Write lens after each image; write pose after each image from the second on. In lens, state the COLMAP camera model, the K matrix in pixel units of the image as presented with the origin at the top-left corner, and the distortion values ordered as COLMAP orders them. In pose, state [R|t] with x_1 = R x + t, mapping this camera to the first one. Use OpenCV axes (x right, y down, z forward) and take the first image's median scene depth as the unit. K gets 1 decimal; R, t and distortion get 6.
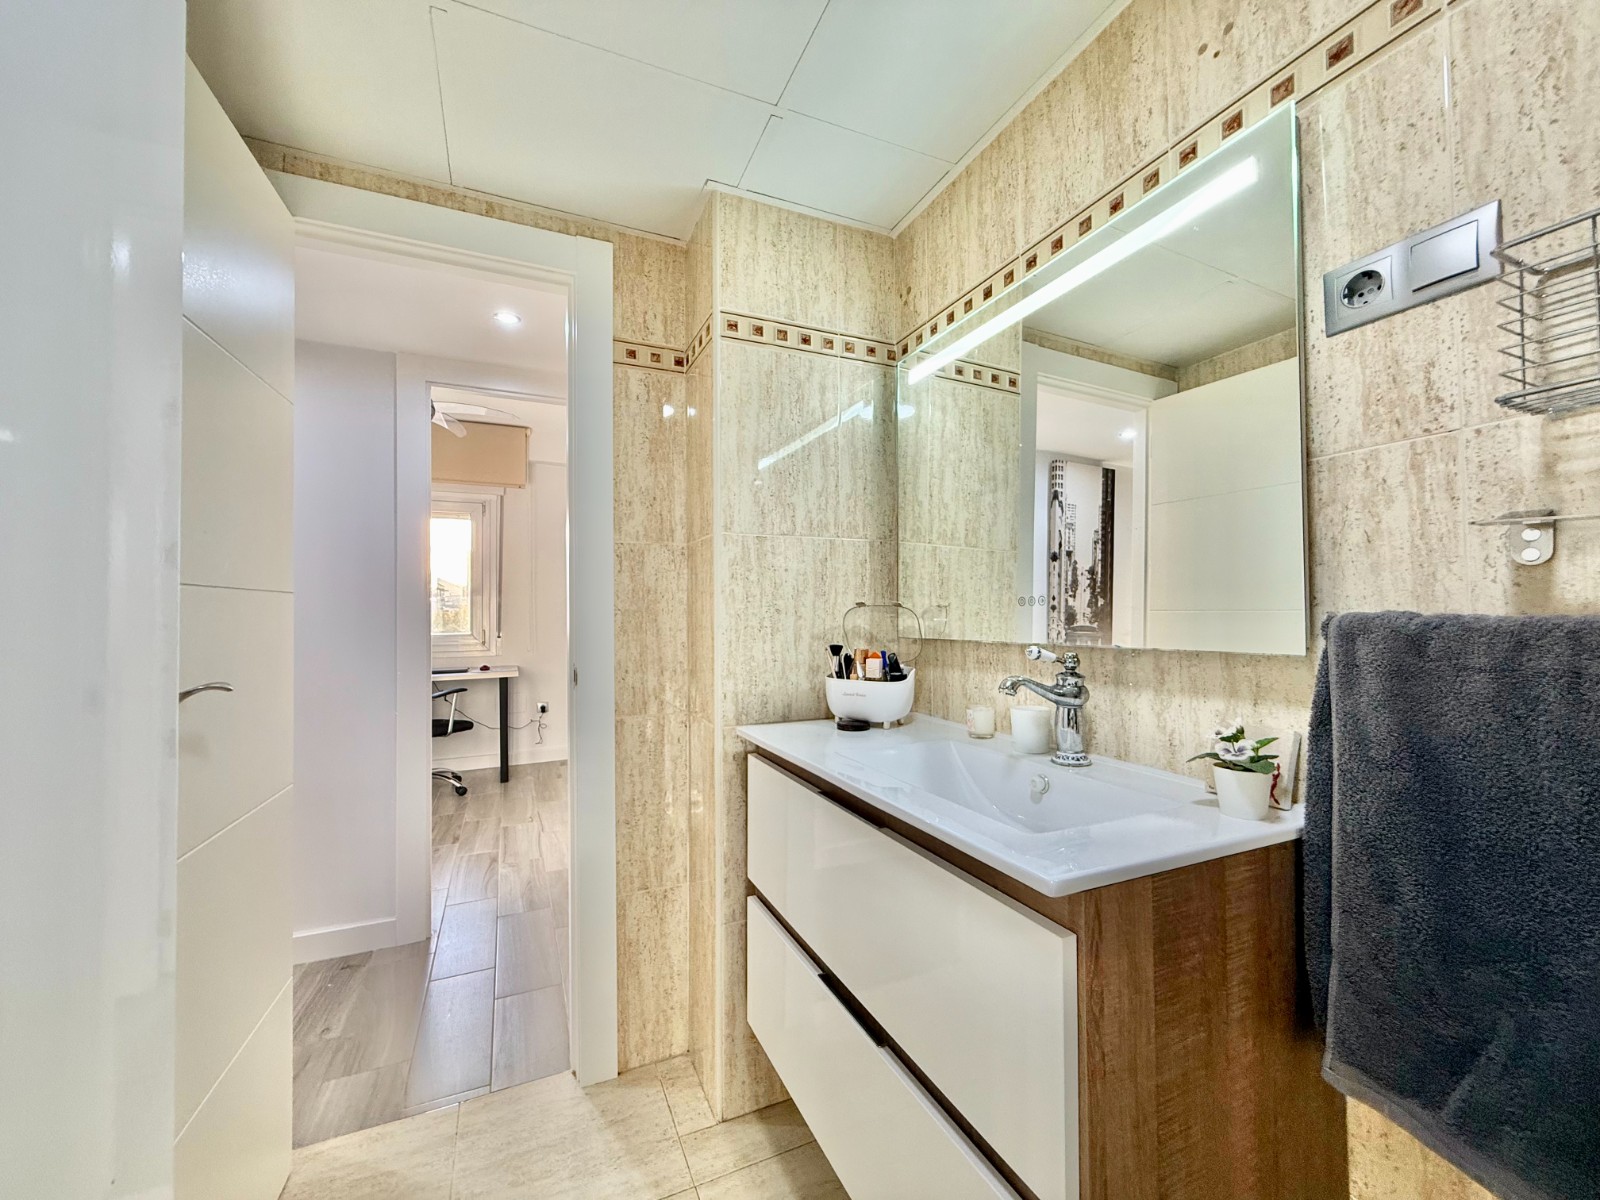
lens RADIAL K [[645.4, 0, 800.0], [0, 645.4, 600.0], [0, 0, 1]] dist [-0.000714, 0.000034]
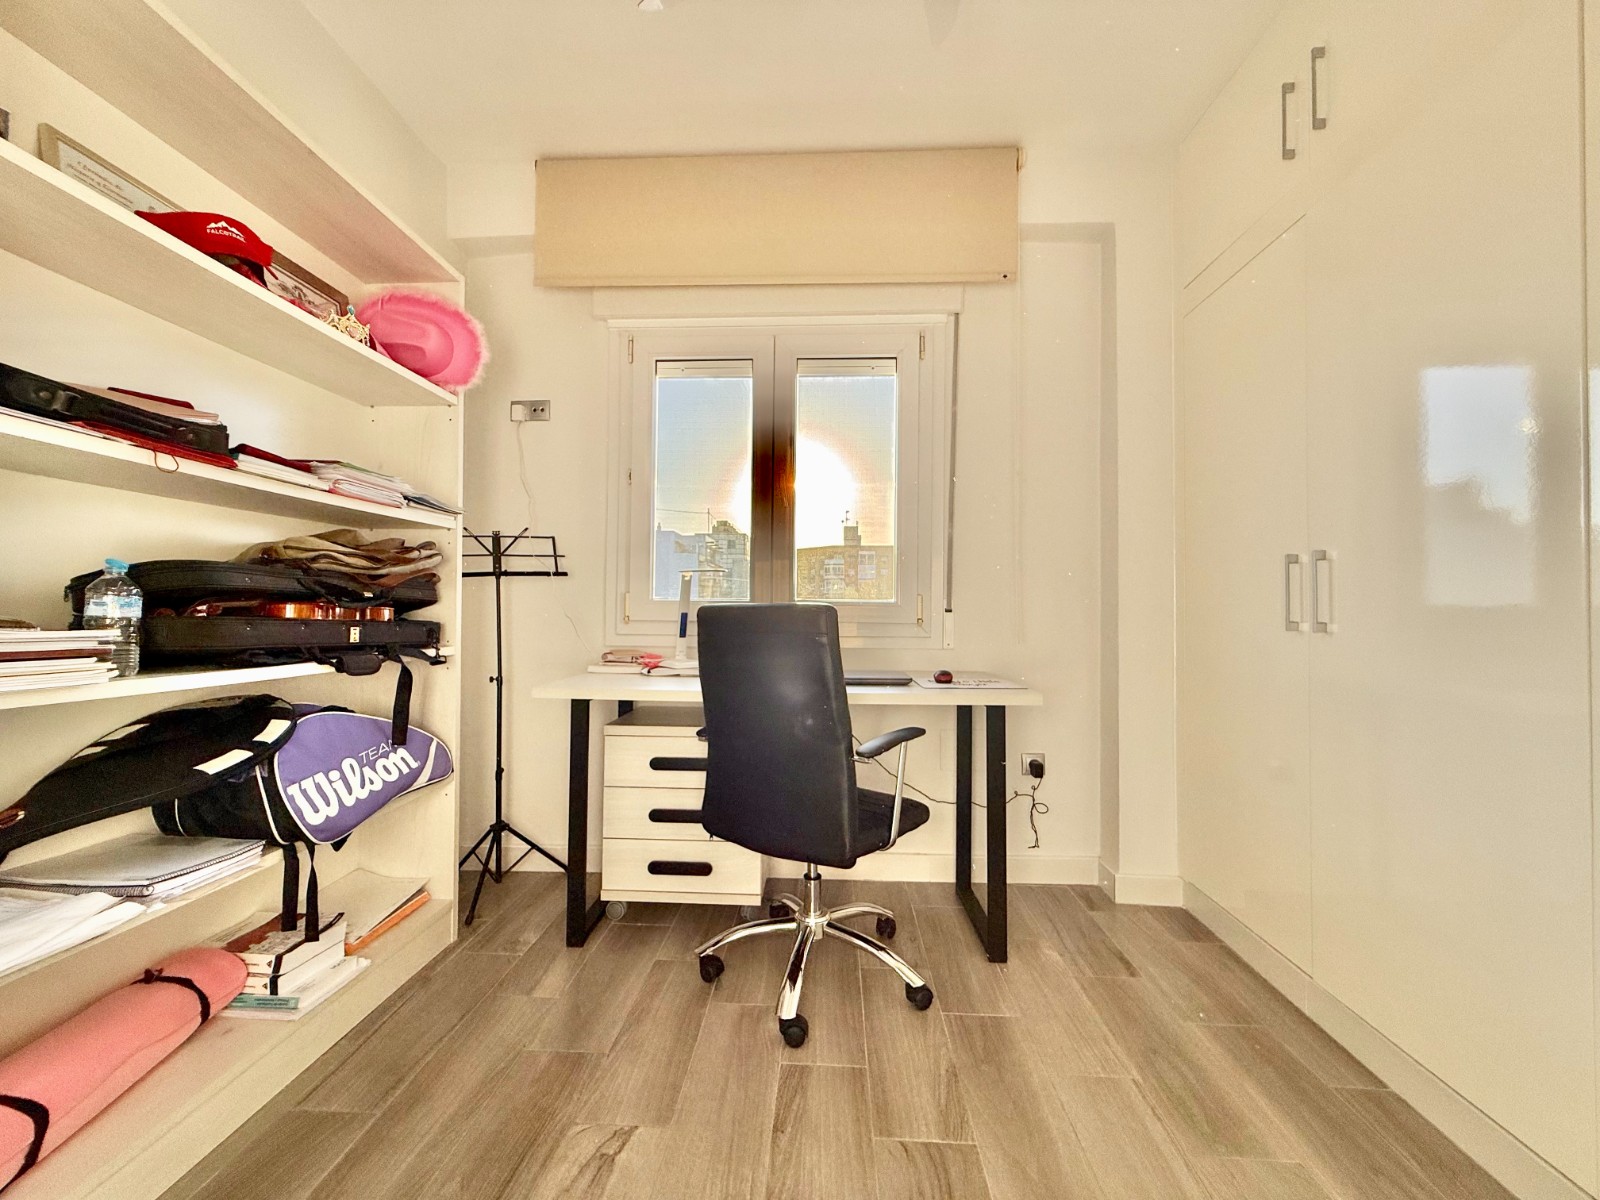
lens RADIAL K [[645.4, 0, 800.0], [0, 645.4, 600.0], [0, 0, 1]] dist [-0.000714, 0.000034]
pose [[0.892266, -0.002319, -0.451505, -0.352436], [0.000296, 0.999990, -0.004553, 0.051532], [0.451511, 0.003929, 0.892257, 0.526929]]
